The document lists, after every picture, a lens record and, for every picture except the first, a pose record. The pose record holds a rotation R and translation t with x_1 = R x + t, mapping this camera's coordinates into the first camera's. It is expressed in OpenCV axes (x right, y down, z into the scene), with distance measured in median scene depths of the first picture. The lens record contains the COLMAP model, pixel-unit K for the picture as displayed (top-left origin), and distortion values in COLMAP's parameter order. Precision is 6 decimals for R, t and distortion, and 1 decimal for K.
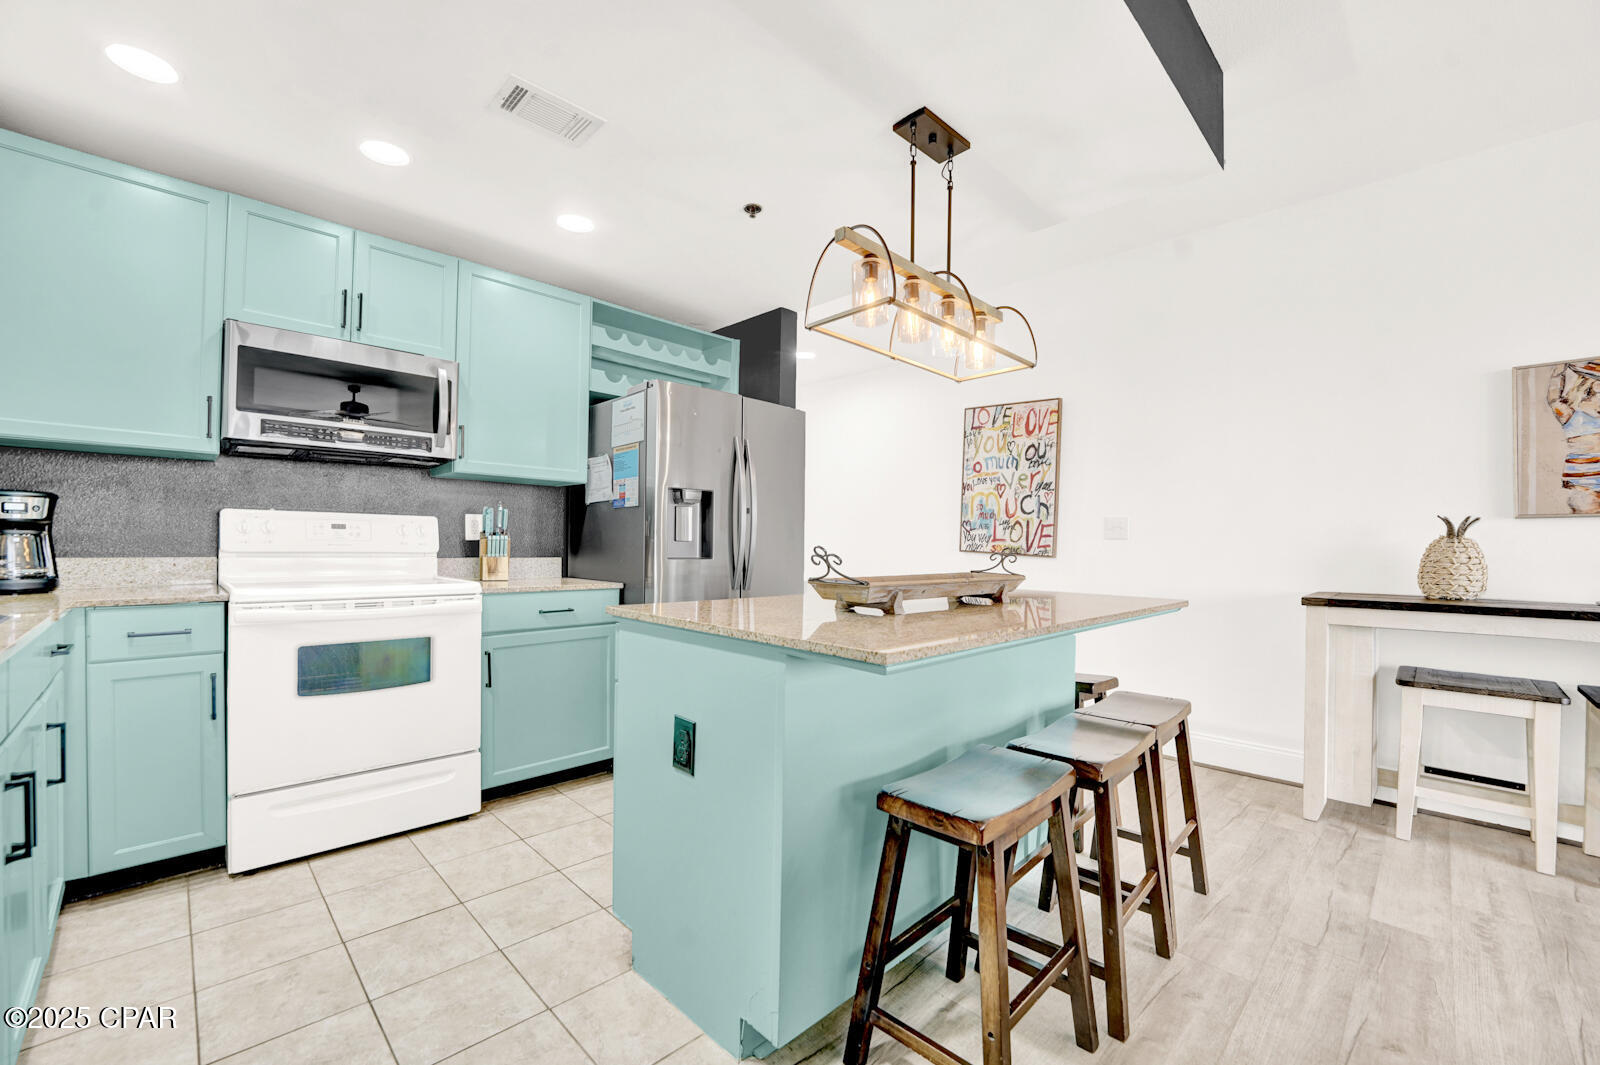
lens RADIAL K [[654.1, 0, 790.5], [0, 654.1, 545.6], [0, 0, 1]] dist [-0.033753, 0.006189]
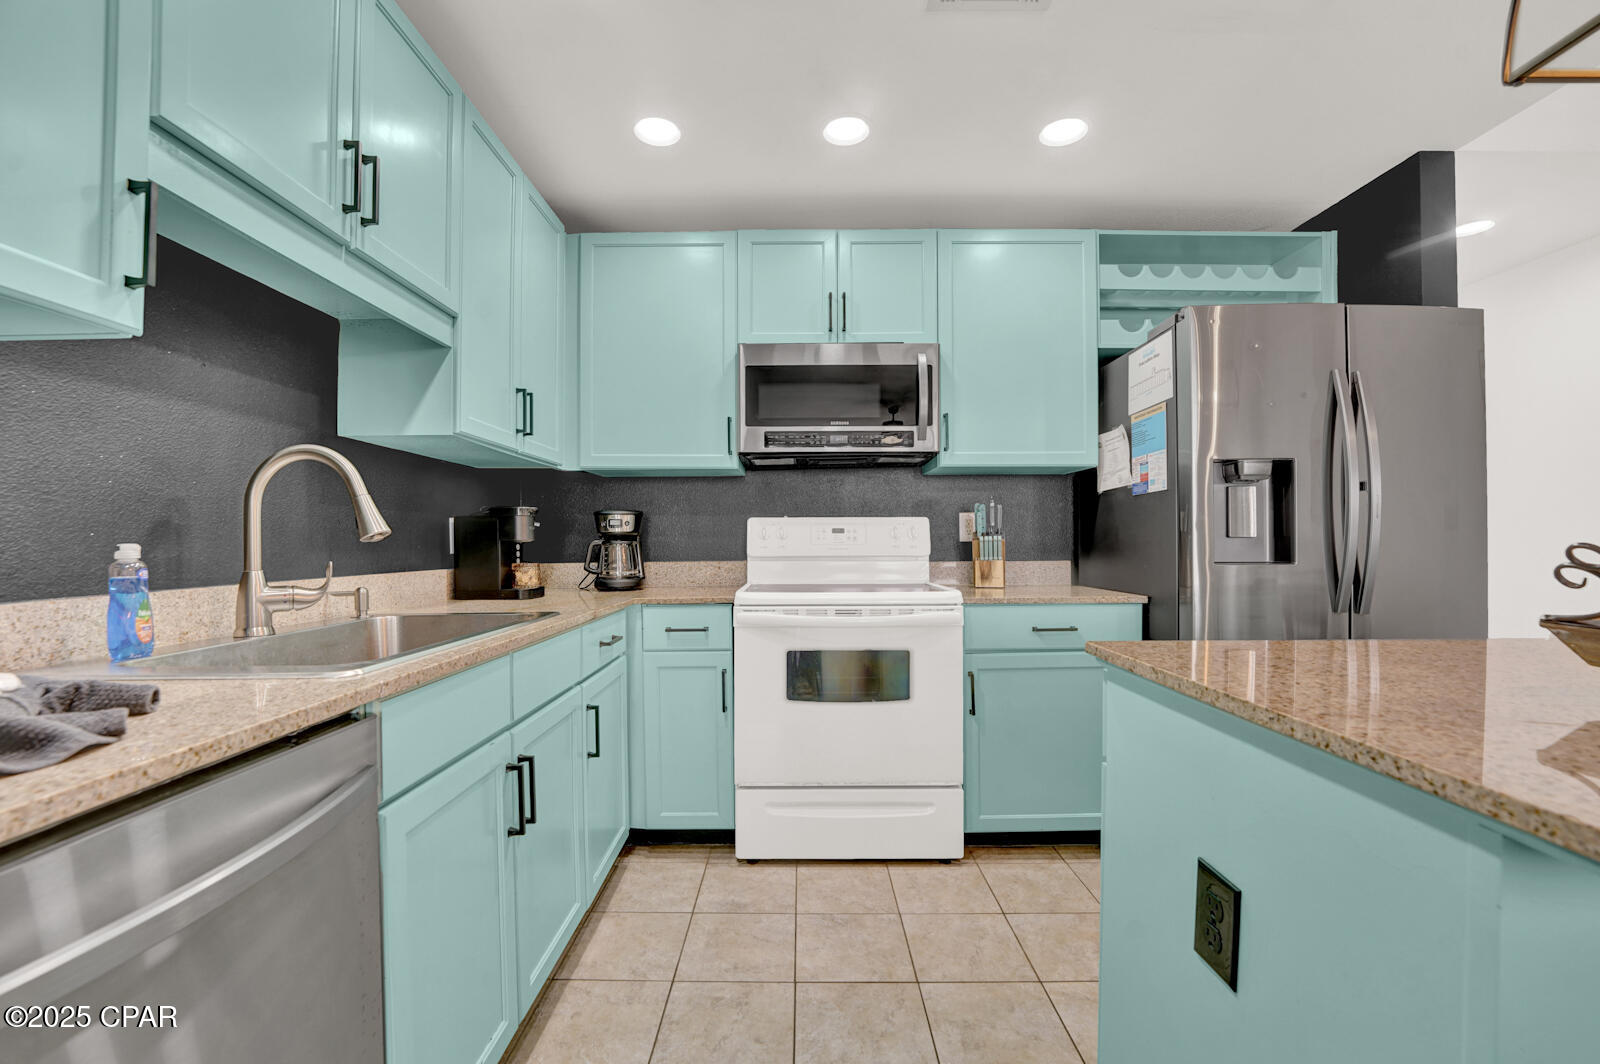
lens RADIAL K [[666.4, 0, 794.0], [0, 666.4, 544.3], [0, 0, 1]] dist [-0.022176, 0.000564]
pose [[0.711740, -0.015491, -0.702273, -0.015282], [0.014115, 0.999870, -0.007751, -0.001280], [0.702302, -0.004395, 0.711866, 0.205871]]
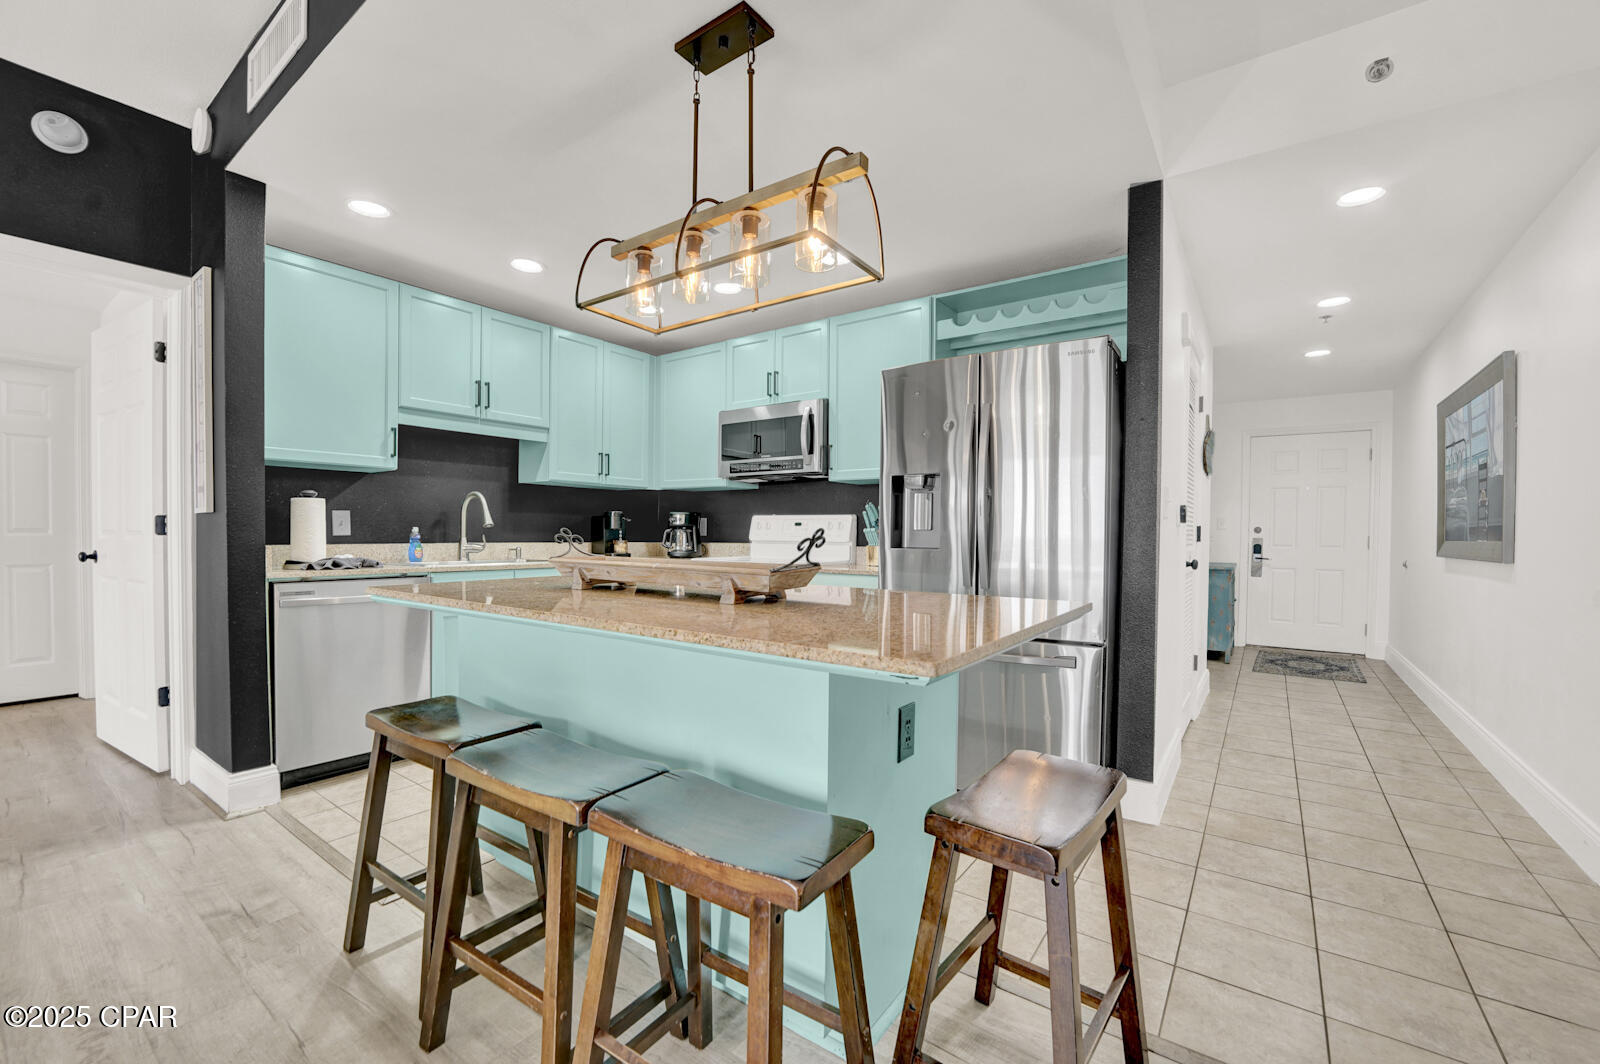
lens RADIAL K [[658.5, 0, 796.0], [0, 658.5, 543.7], [0, 0, 1]] dist [-0.021857, 0.000389]
pose [[0.169514, 0.002074, -0.985526, 0.827115], [-0.007828, 0.999969, 0.000758, 0.015256], [0.985497, 0.007586, 0.169525, 0.735852]]
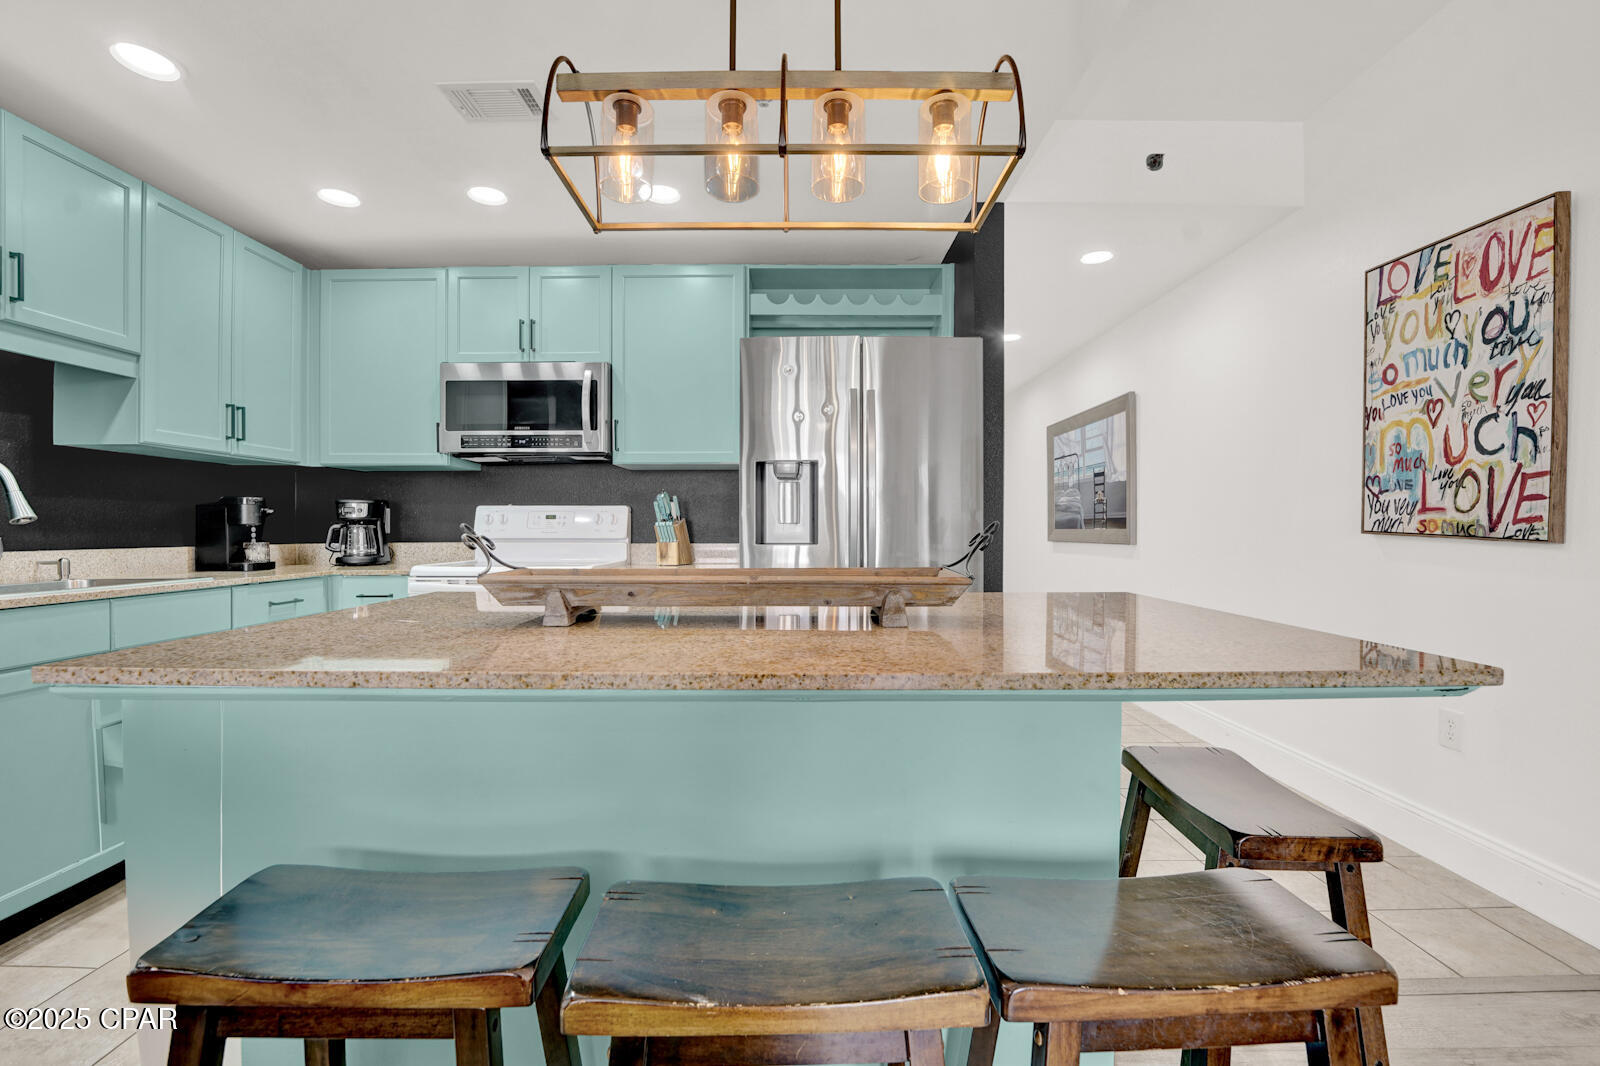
lens RADIAL K [[672.9, 0, 794.9], [0, 672.9, 538.3], [0, 0, 1]] dist [-0.025012, 0.000653]
pose [[0.709783, -0.005052, -0.704403, 0.507643], [0.010620, 0.999937, 0.003529, 0.010697], [0.704341, -0.009986, 0.709792, 0.432437]]
